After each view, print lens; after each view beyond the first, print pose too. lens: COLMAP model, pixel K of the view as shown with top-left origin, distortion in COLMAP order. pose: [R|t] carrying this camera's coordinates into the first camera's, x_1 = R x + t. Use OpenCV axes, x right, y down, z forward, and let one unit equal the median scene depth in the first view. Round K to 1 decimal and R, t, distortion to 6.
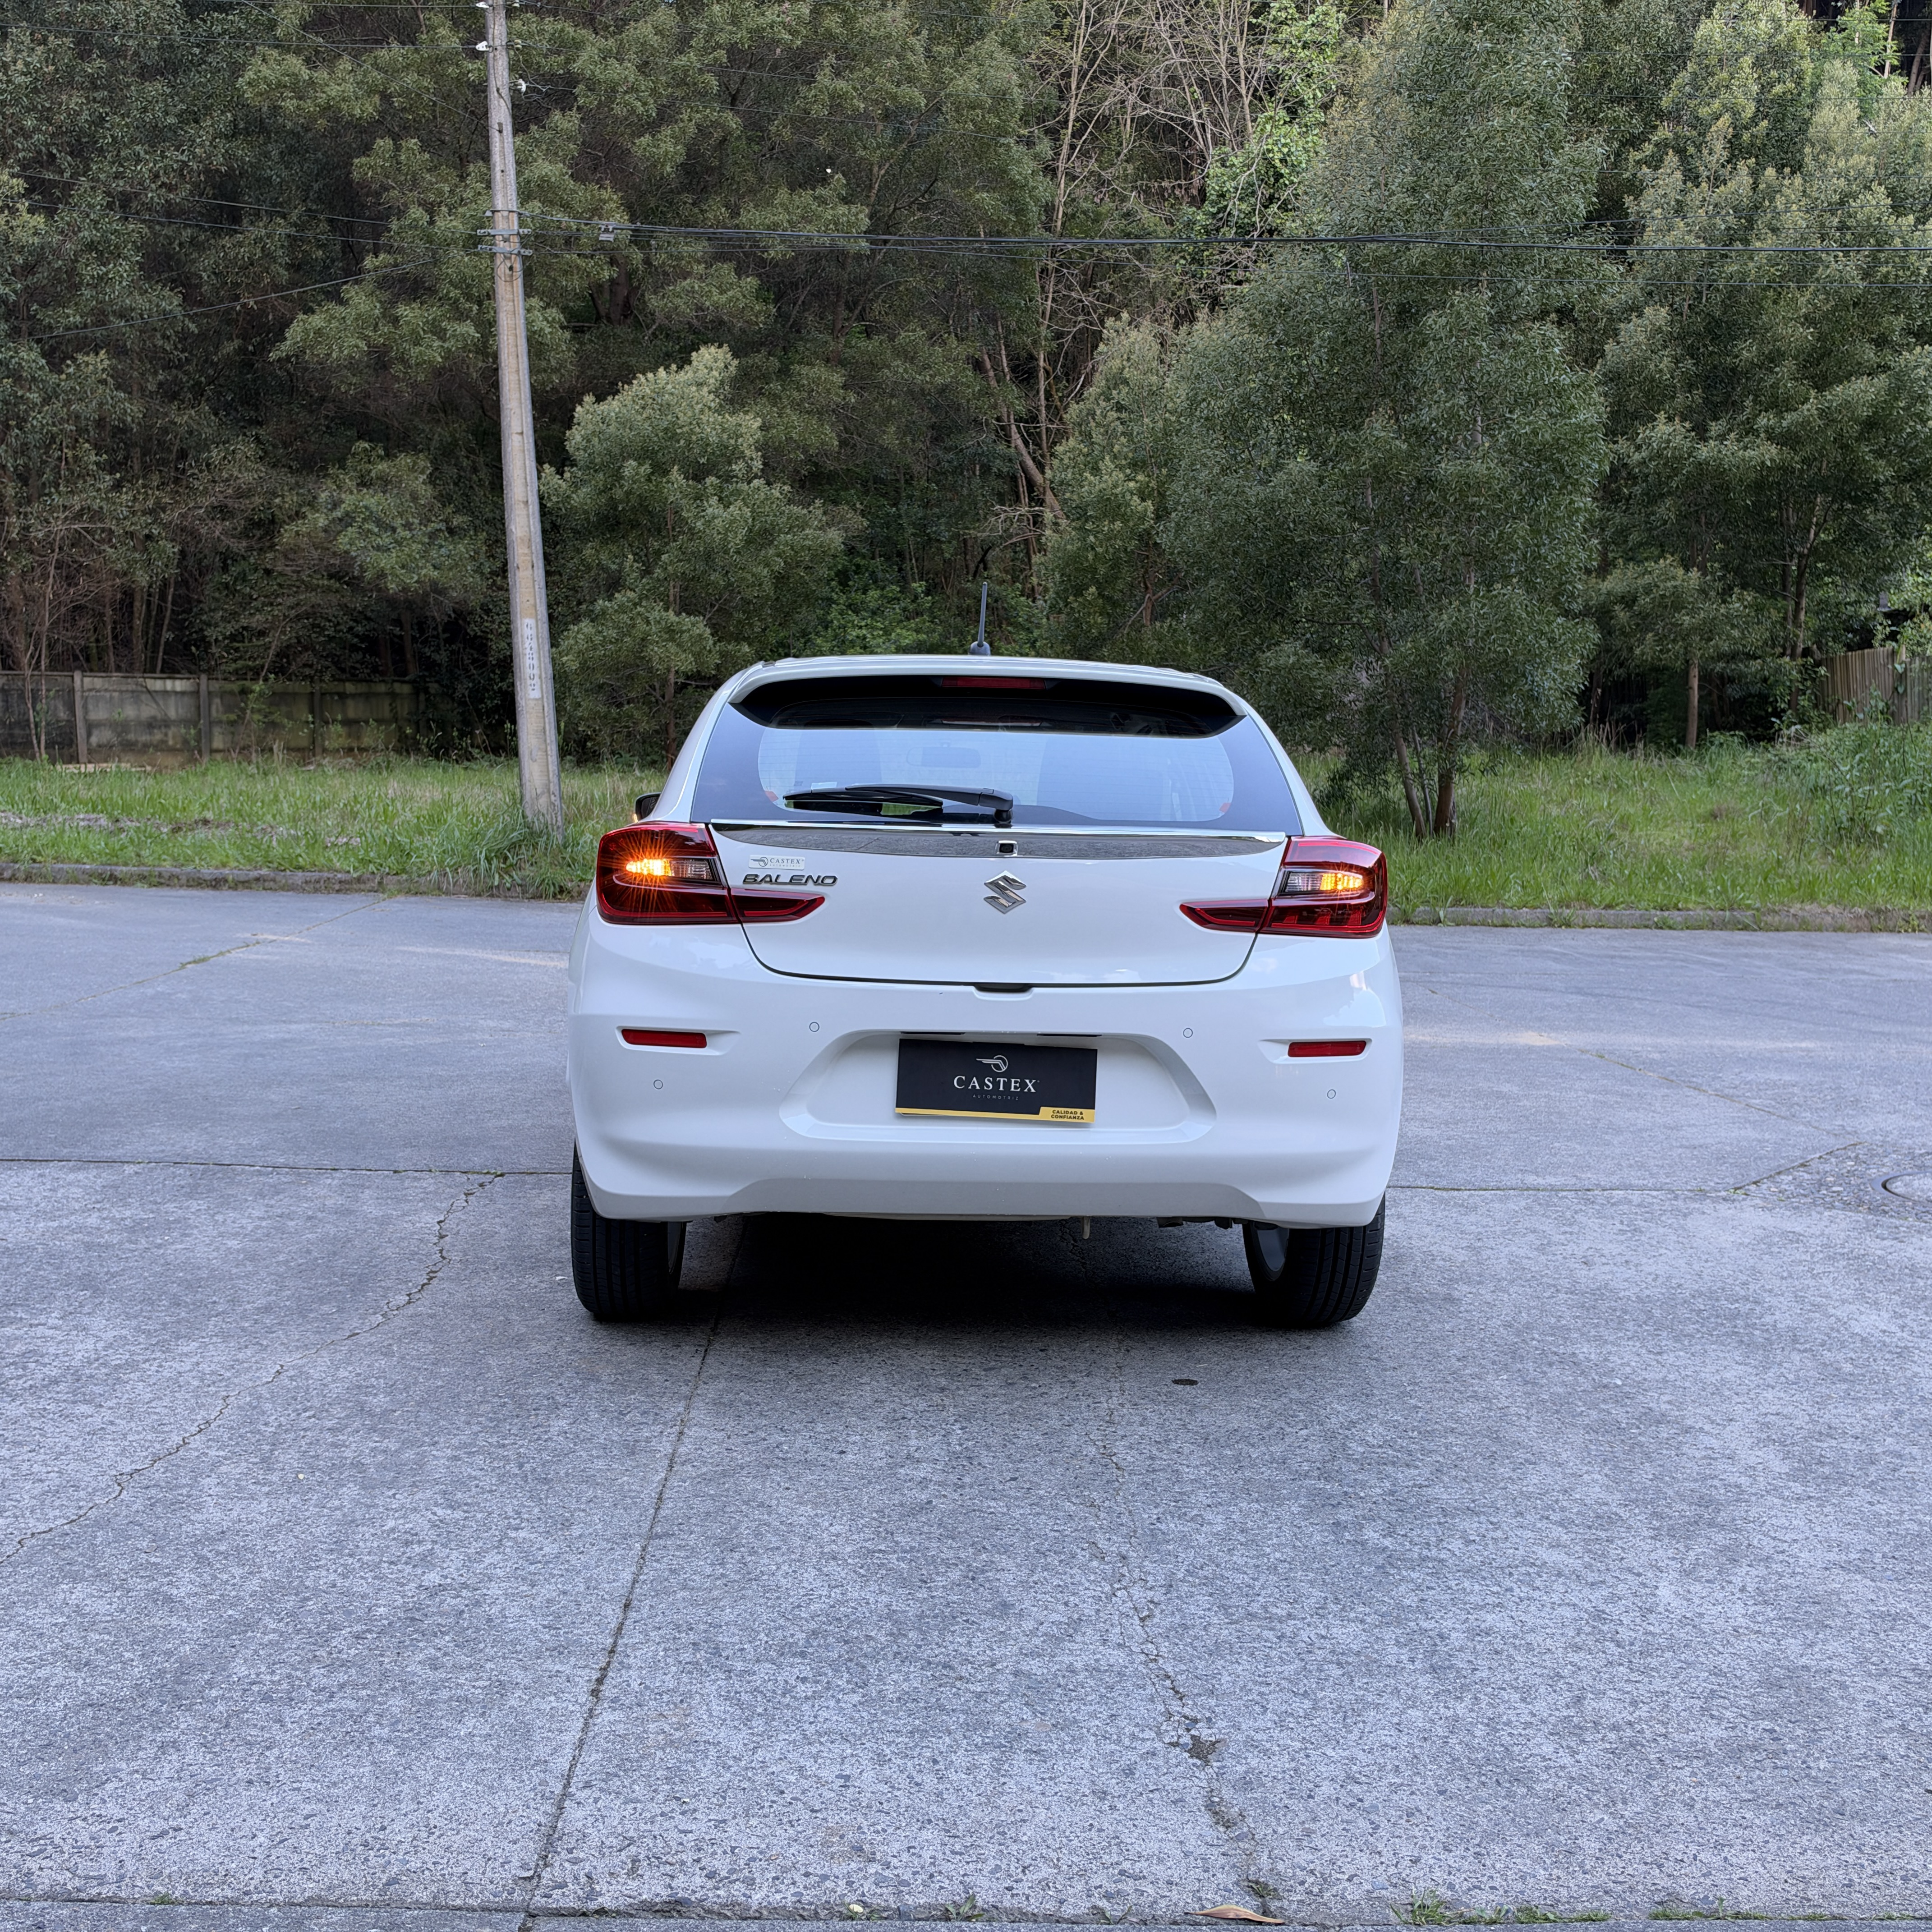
lens RADIAL K [[1876.7, 0, 974.8], [0, 1876.7, 969.5], [0, 0, 1]] dist [0.137291, -0.272955]
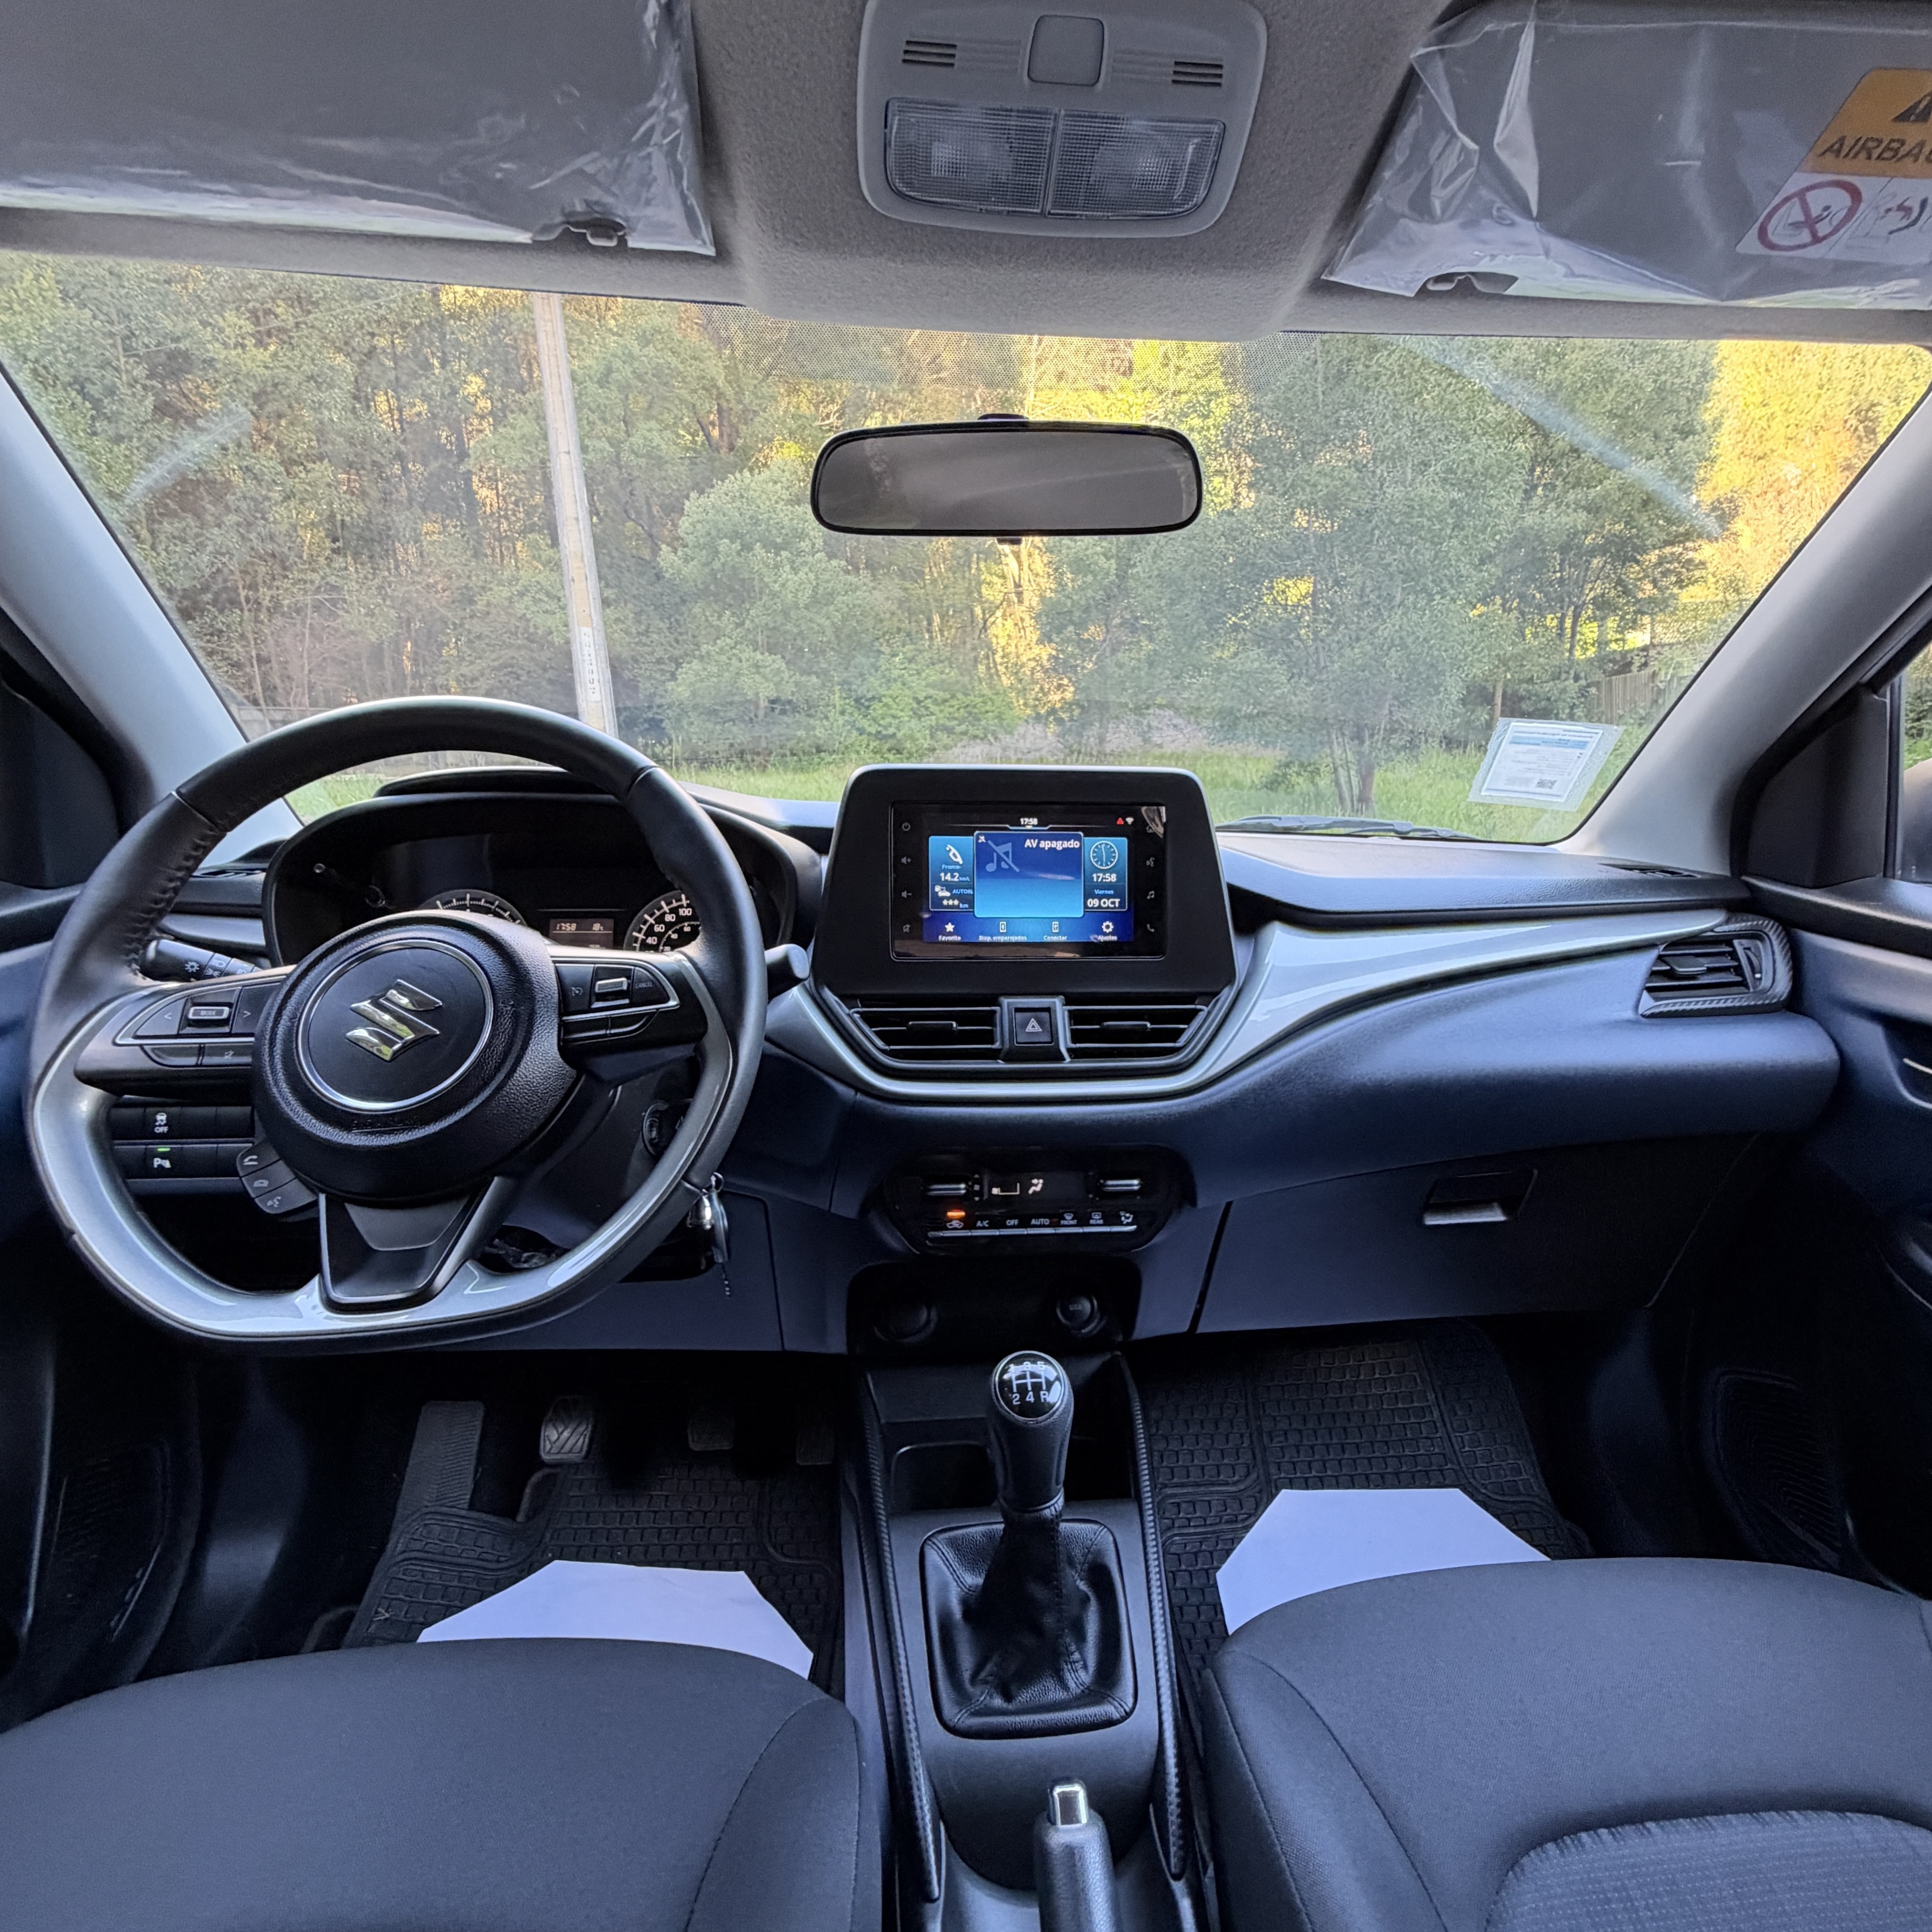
lens RADIAL K [[1094.7, 0, 1008.3], [0, 1094.7, 995.8], [0, 0, 1]] dist [-0.003997, 0.002154]
pose [[0.999549, -0.017137, 0.024656, -0.005183], [0.014764, 0.995519, 0.093398, -0.016504], [-0.026146, -0.092992, 0.995324, 0.208008]]
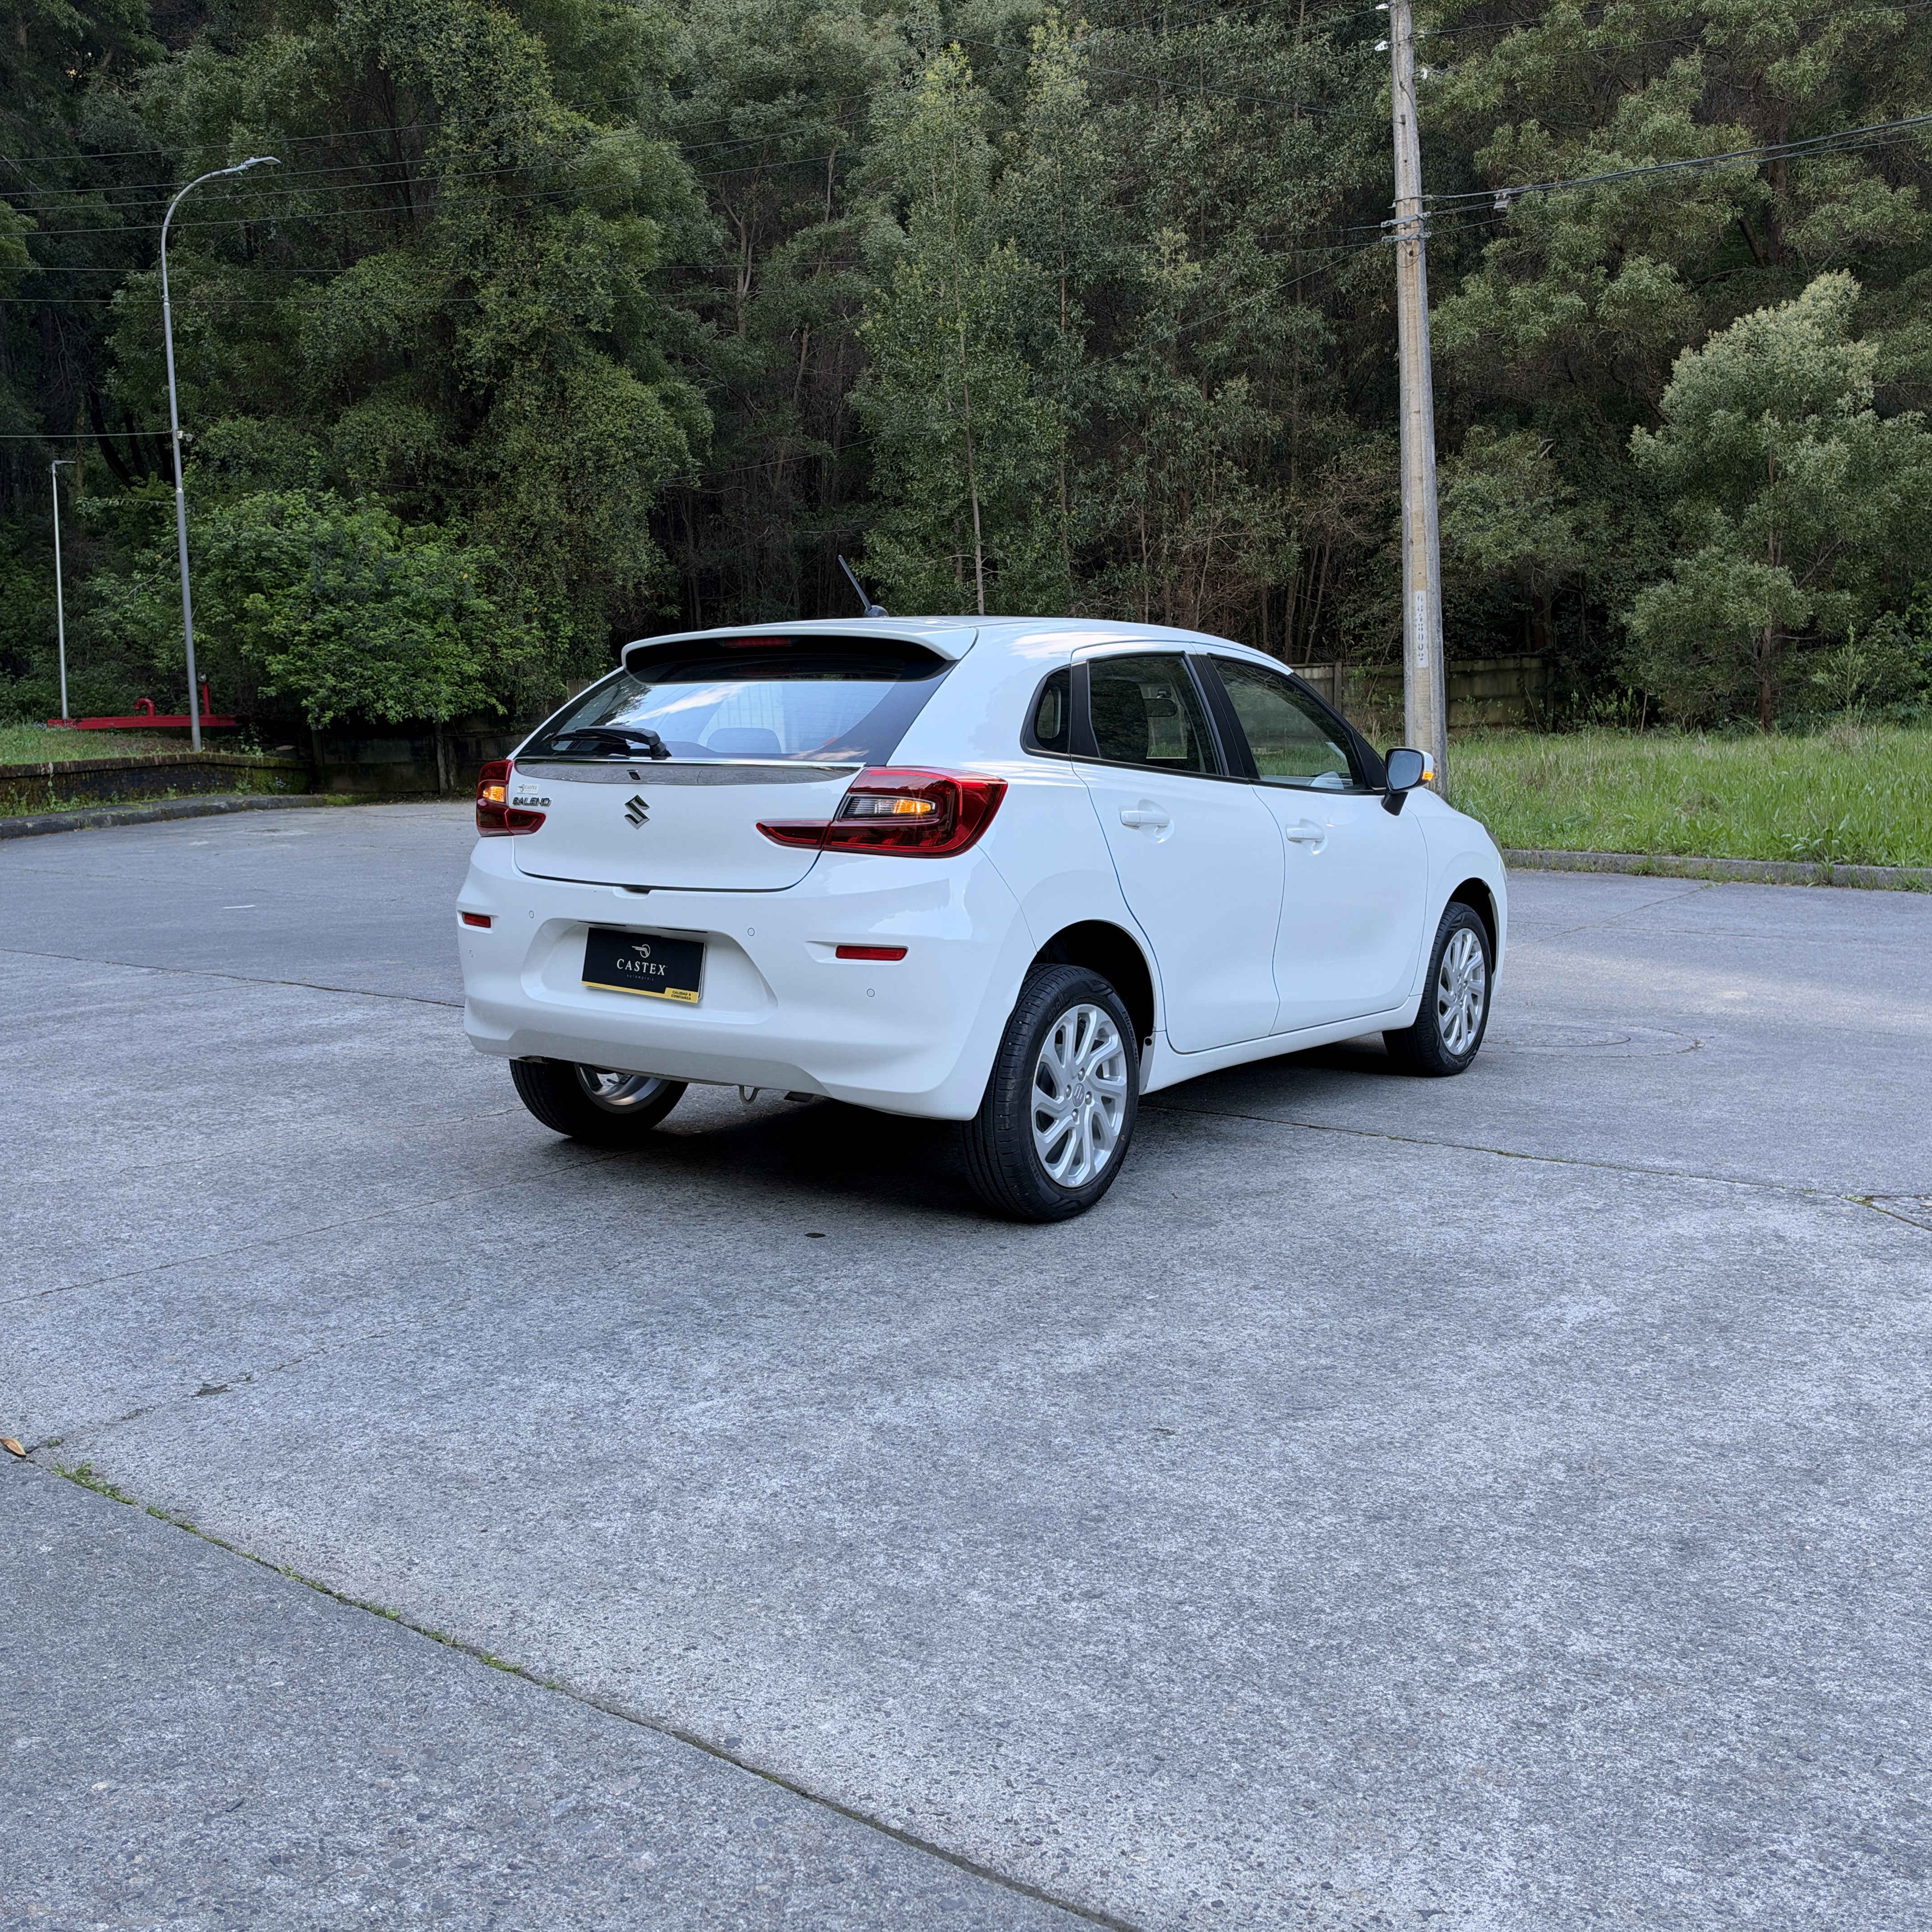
lens RADIAL K [[1876.7, 0, 974.8], [0, 1876.7, 969.5], [0, 0, 1]] dist [0.137291, -0.272955]
pose [[0.787823, 0.051322, -0.613760, 0.134976], [-0.044126, 0.998665, 0.026867, 0.002756], [0.614319, 0.005916, 0.789035, 0.021503]]
